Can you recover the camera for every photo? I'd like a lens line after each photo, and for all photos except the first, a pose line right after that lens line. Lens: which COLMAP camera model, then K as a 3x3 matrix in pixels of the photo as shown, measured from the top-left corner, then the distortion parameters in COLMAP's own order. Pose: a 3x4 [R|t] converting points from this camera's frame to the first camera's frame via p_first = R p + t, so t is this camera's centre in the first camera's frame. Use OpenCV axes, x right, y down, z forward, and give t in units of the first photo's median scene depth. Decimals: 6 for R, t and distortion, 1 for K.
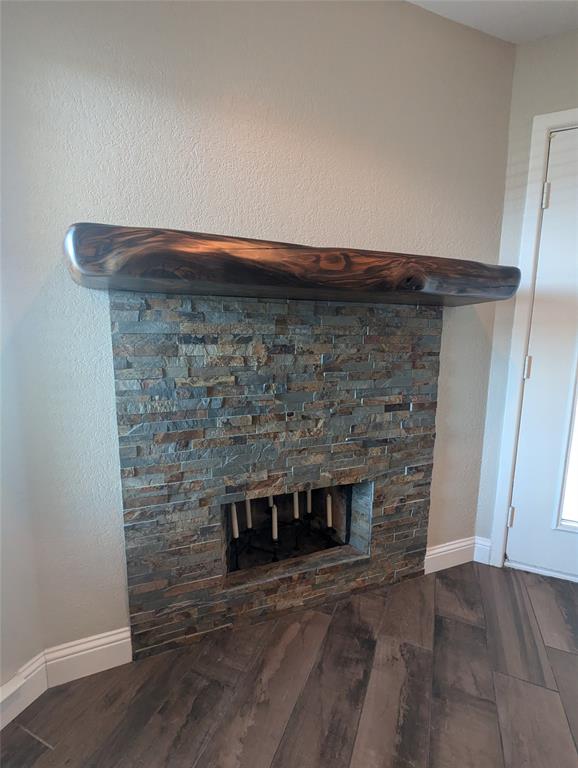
lens RADIAL K [[365.6, 0, 287.9], [0, 365.6, 387.0], [0, 0, 1]] dist [-0.001681, 0.004384]
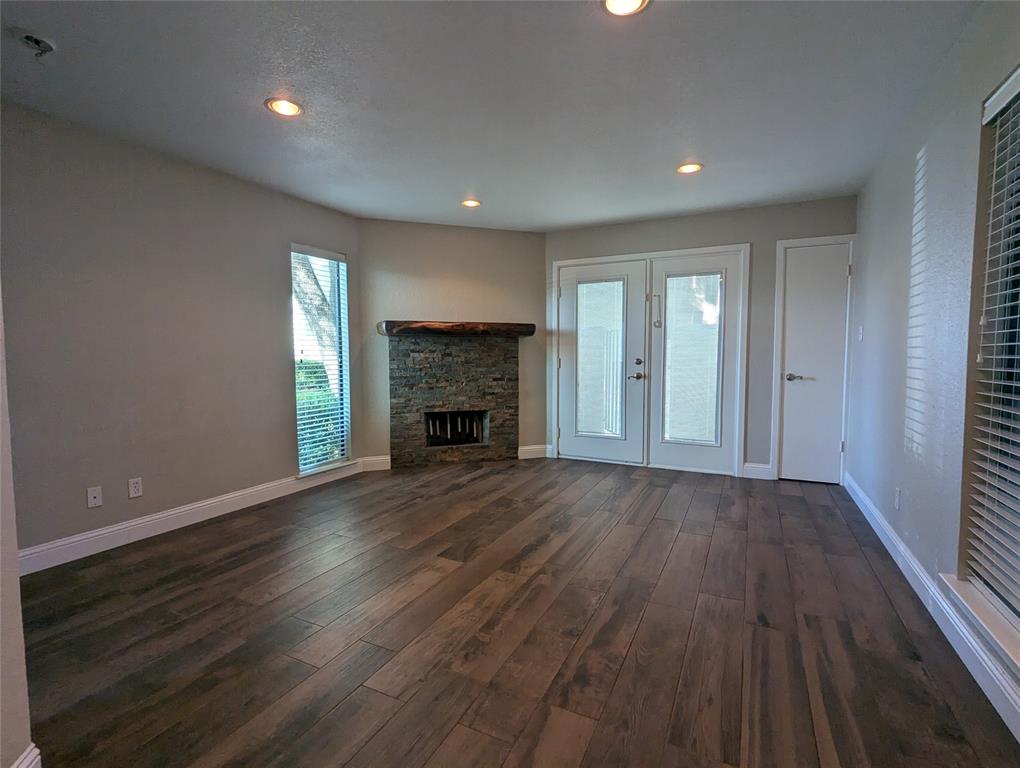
lens RADIAL K [[485.6, 0, 511.1], [0, 485.6, 383.0], [0, 0, 1]] dist [-0.001681, 0.004384]
pose [[0.998444, -0.004343, -0.055593, 0.643008], [-0.000397, 0.996383, -0.084970, 0.402750], [0.055761, 0.084860, 0.994831, -2.488764]]
